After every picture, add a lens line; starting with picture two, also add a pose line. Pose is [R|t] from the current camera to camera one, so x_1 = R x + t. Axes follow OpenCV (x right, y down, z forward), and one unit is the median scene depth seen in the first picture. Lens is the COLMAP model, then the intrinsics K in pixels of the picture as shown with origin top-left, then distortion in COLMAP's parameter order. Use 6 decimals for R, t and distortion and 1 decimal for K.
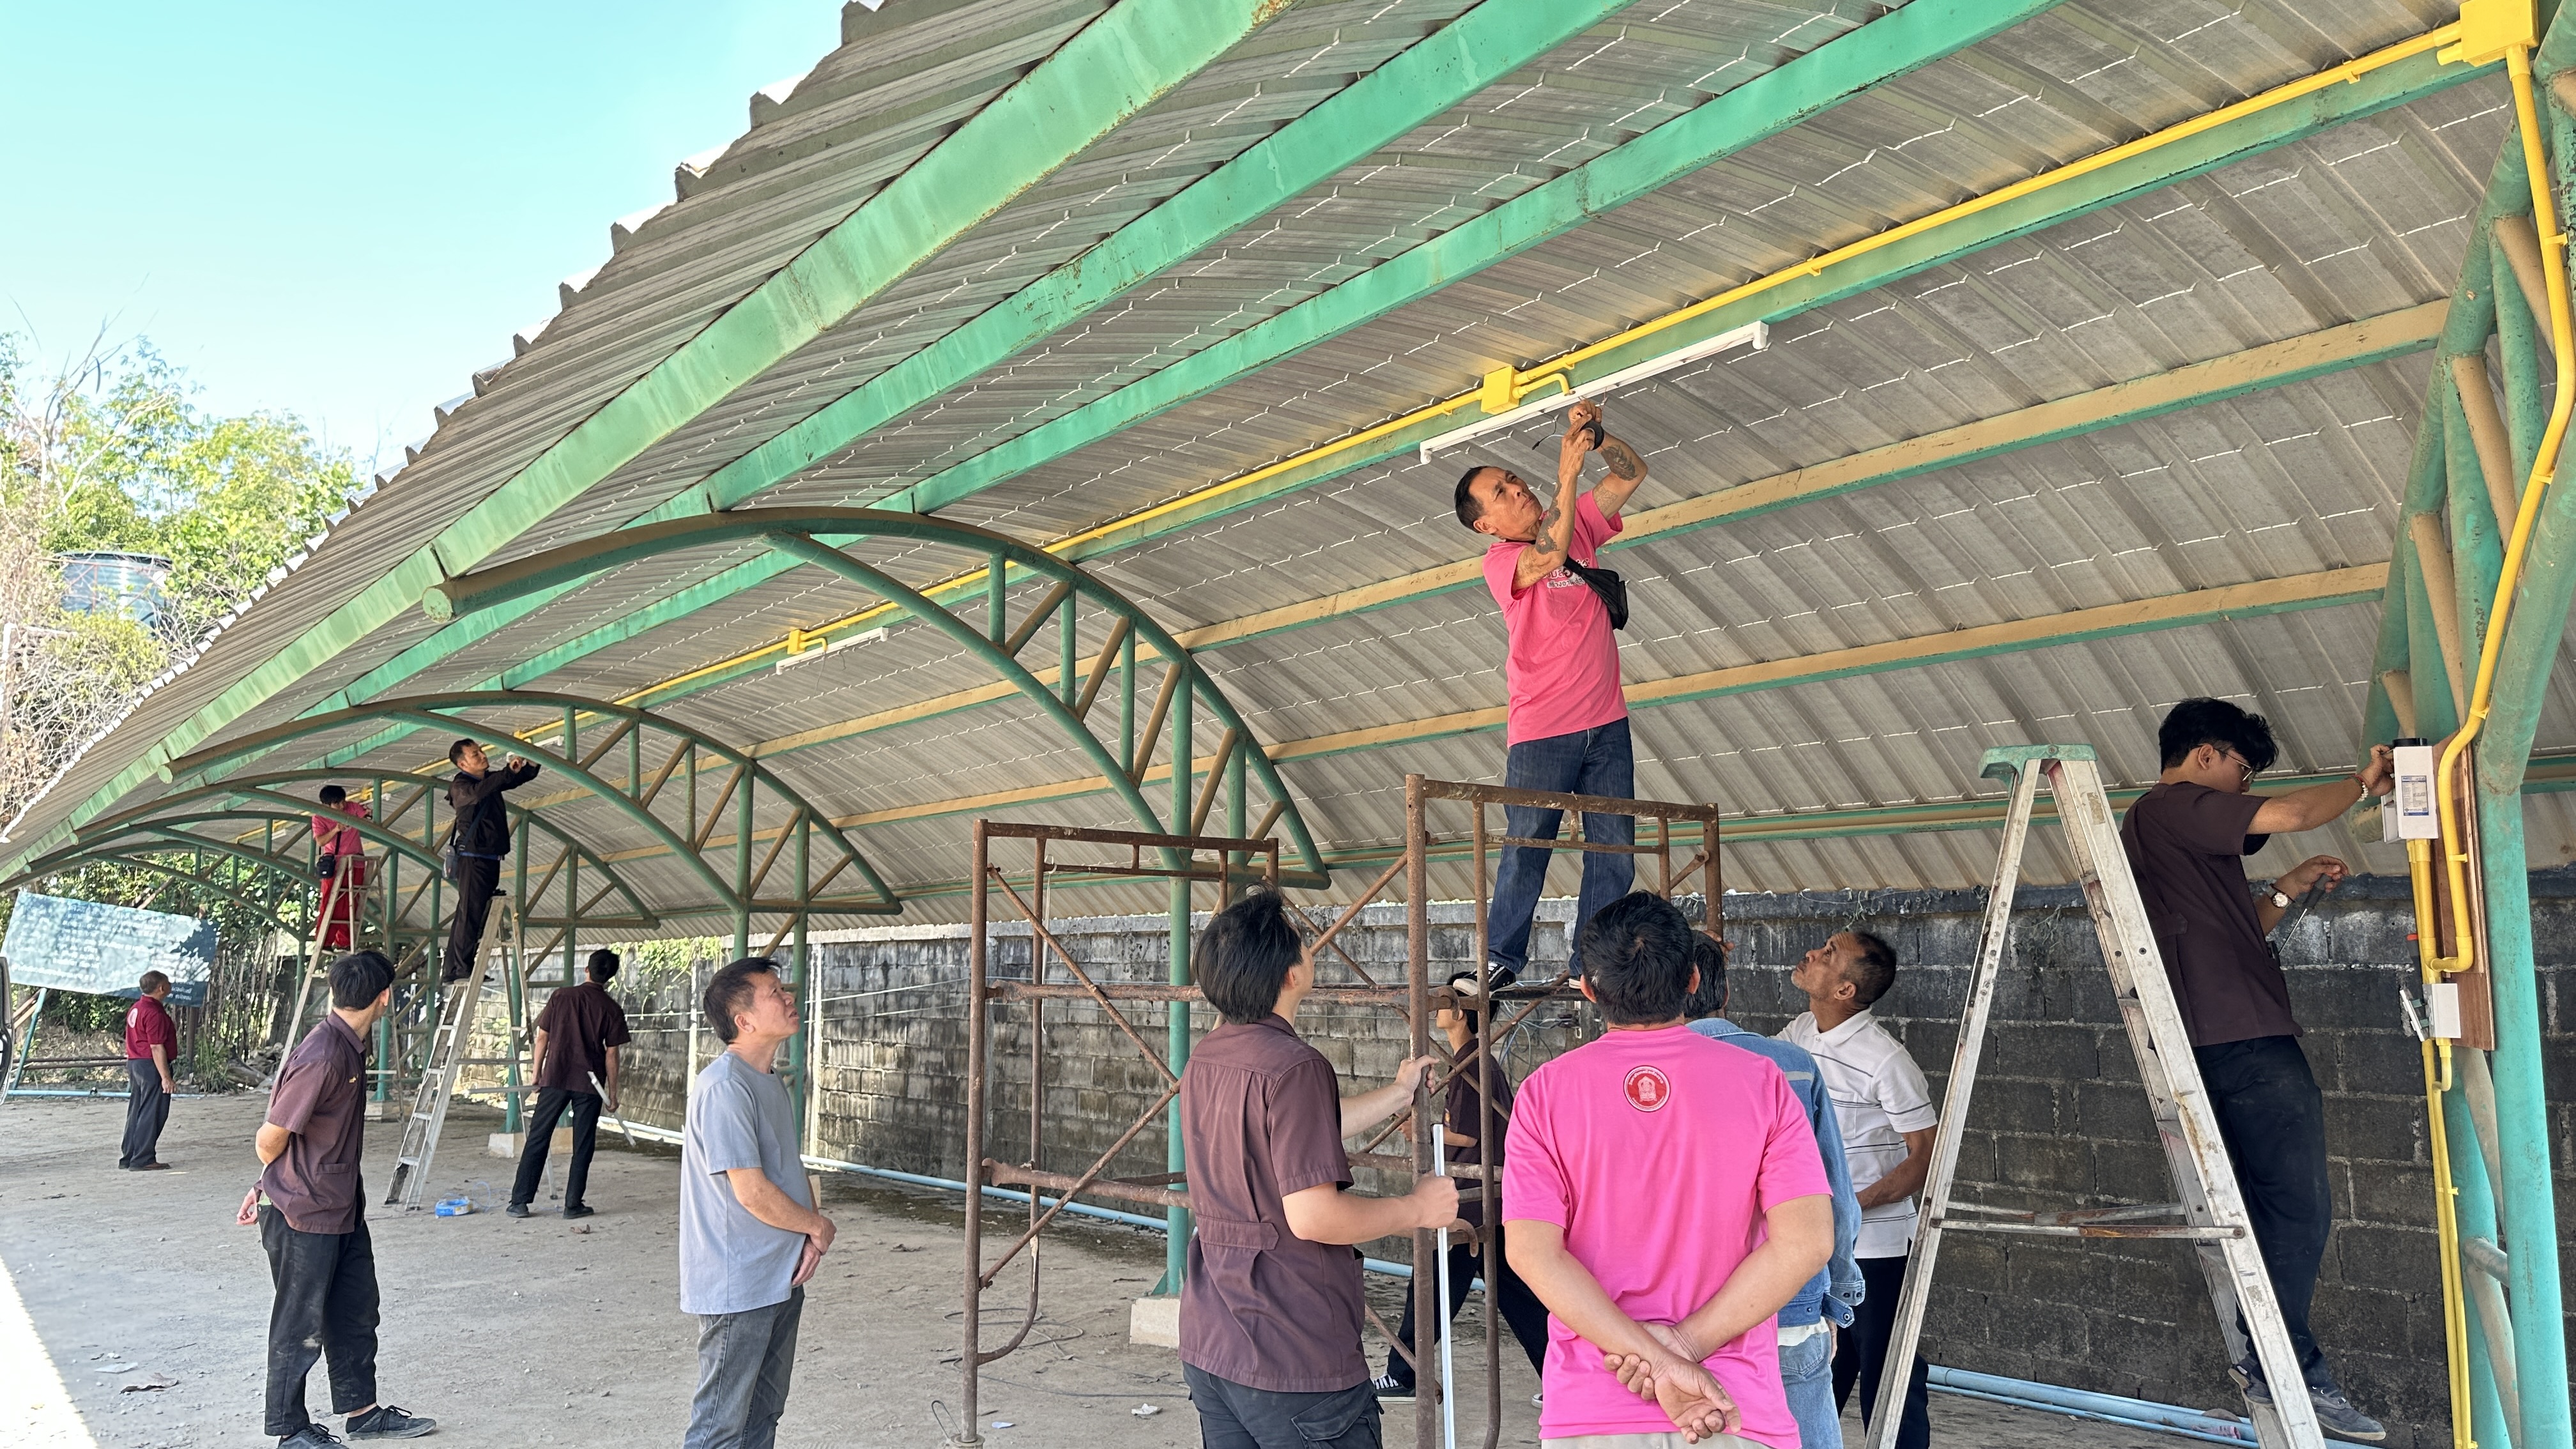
lens RADIAL K [[1843.7, 0, 1290.6], [0, 1843.7, 718.5], [0, 0, 1]] dist [0.041696, -0.071526]
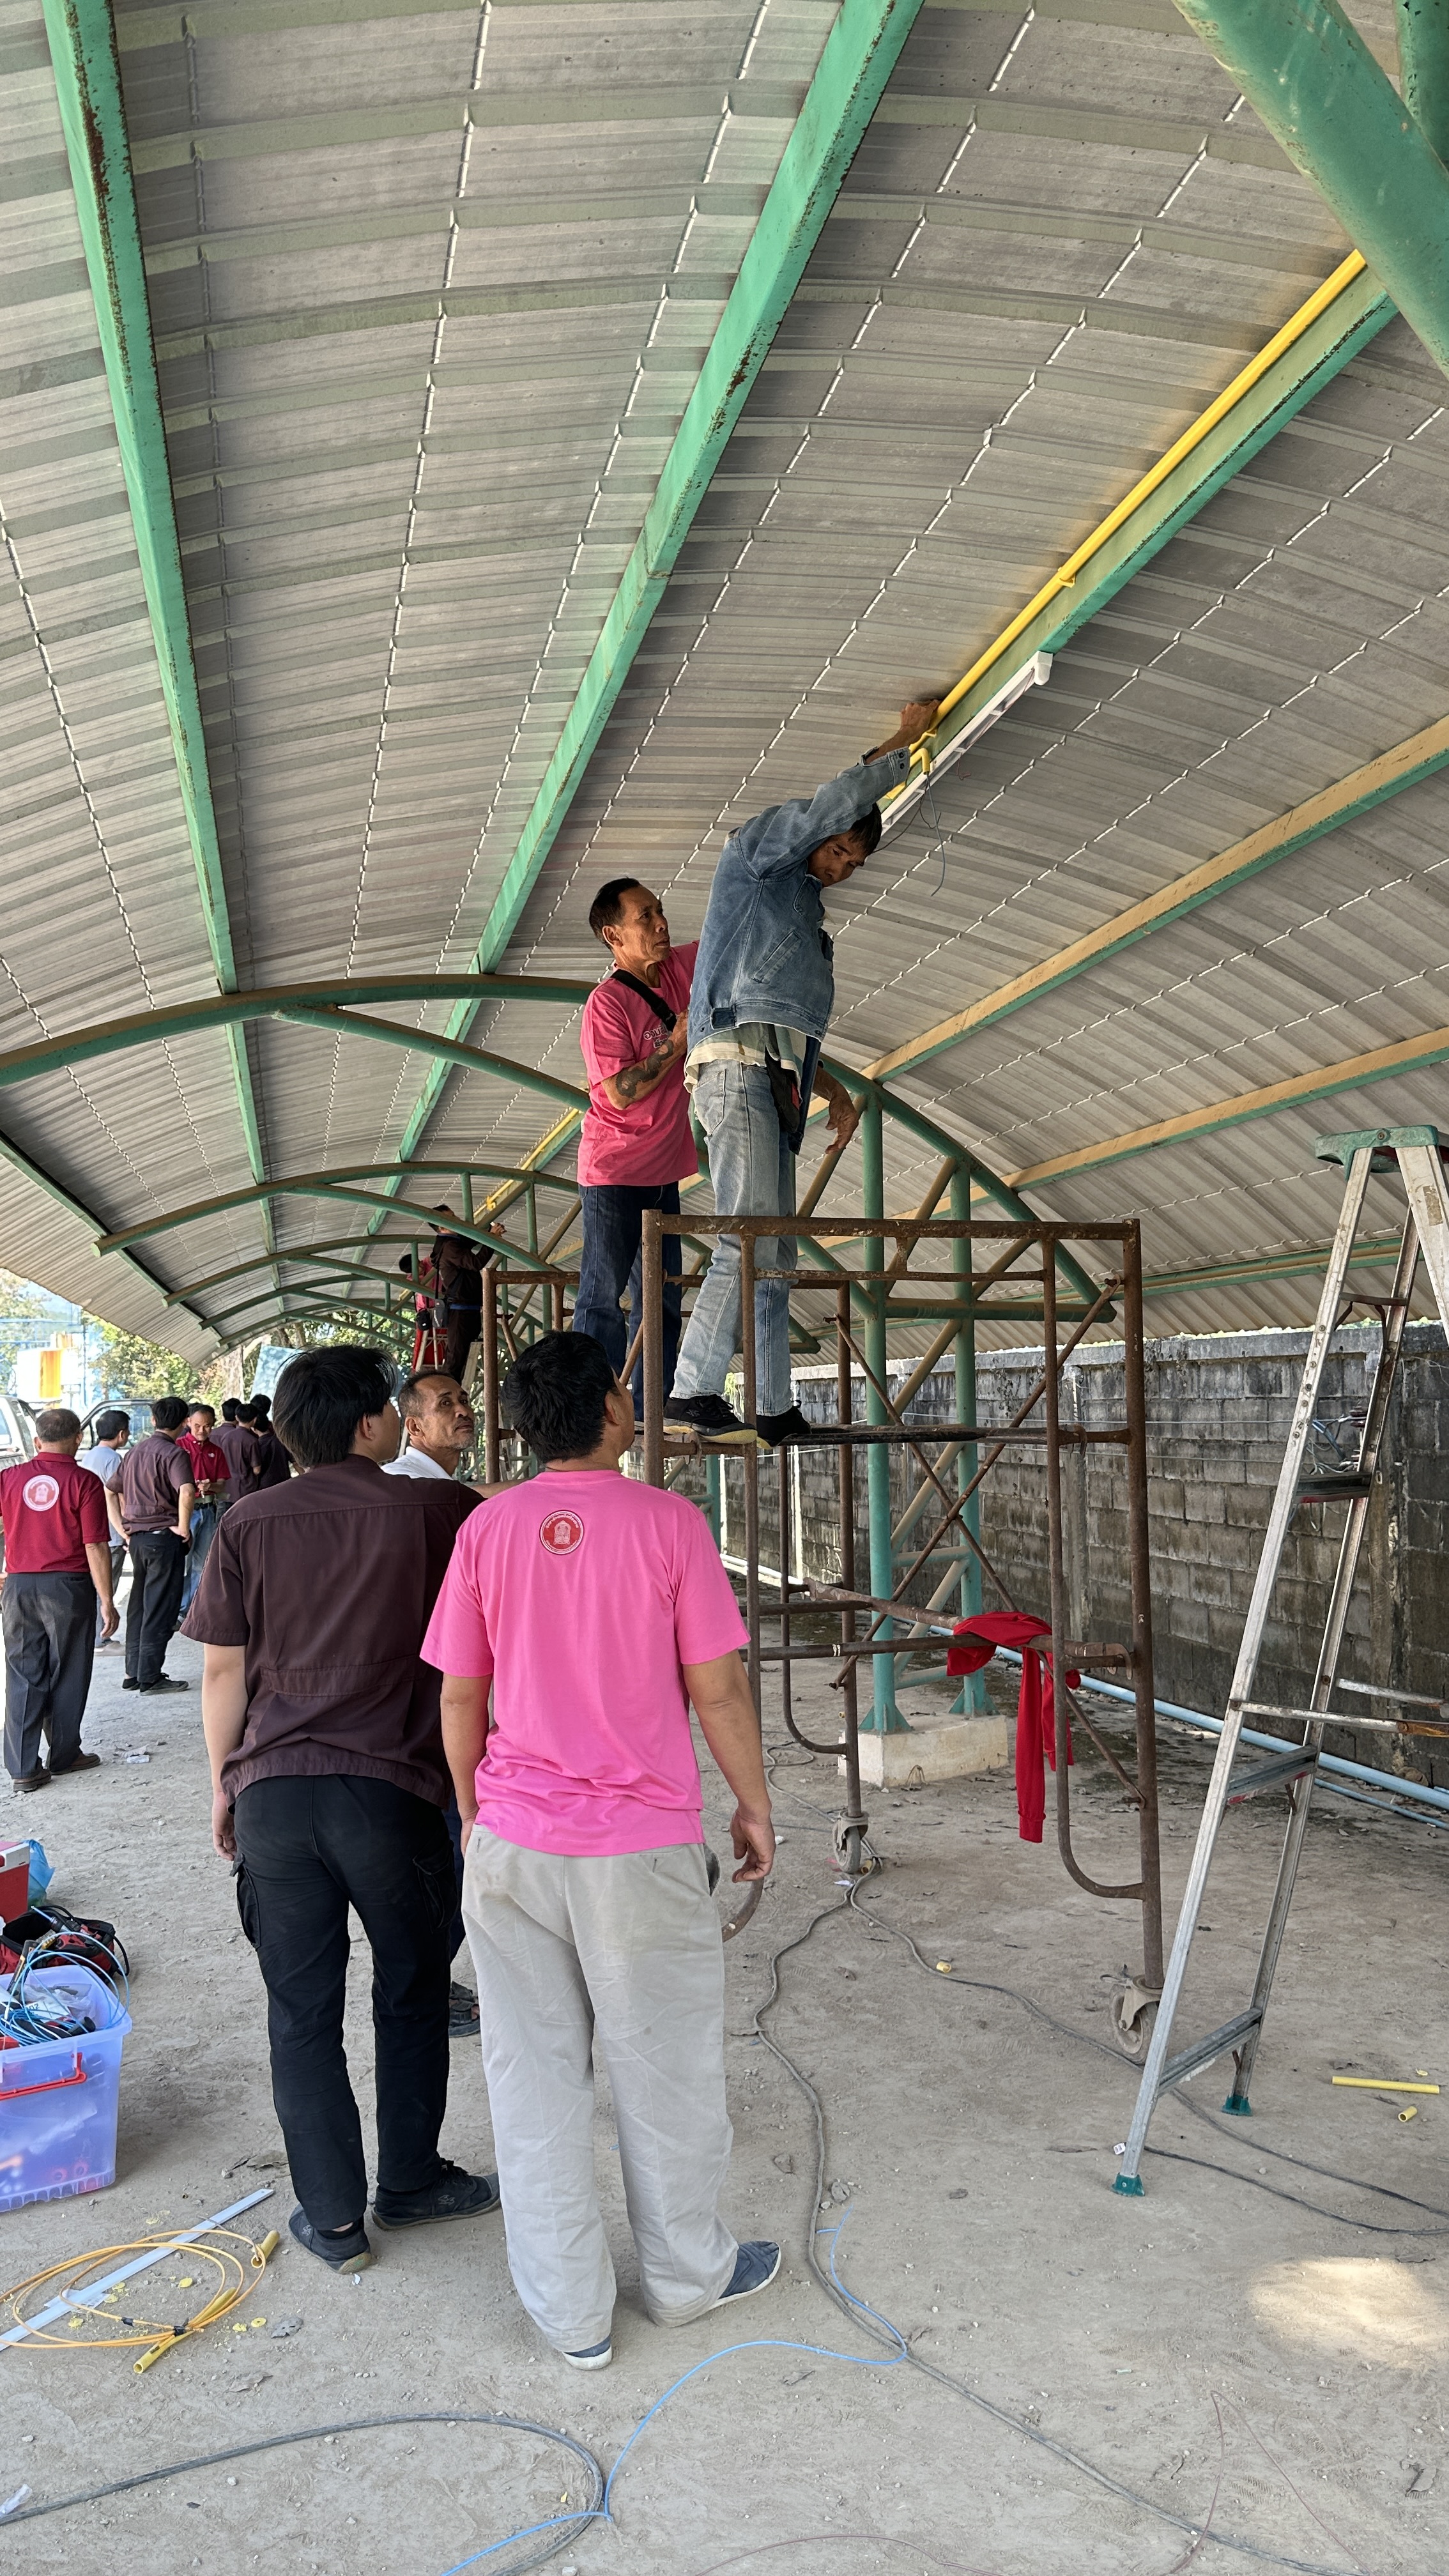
lens RADIAL K [[1843.7, 0, 726.0], [0, 1843.7, 1298.4], [0, 0, 1]] dist [0.041696, -0.071526]
pose [[0.884520, -0.026041, -0.465775, 0.272740], [0.061880, 0.996167, 0.061818, 0.010521], [0.462380, -0.083501, 0.882741, 0.081653]]
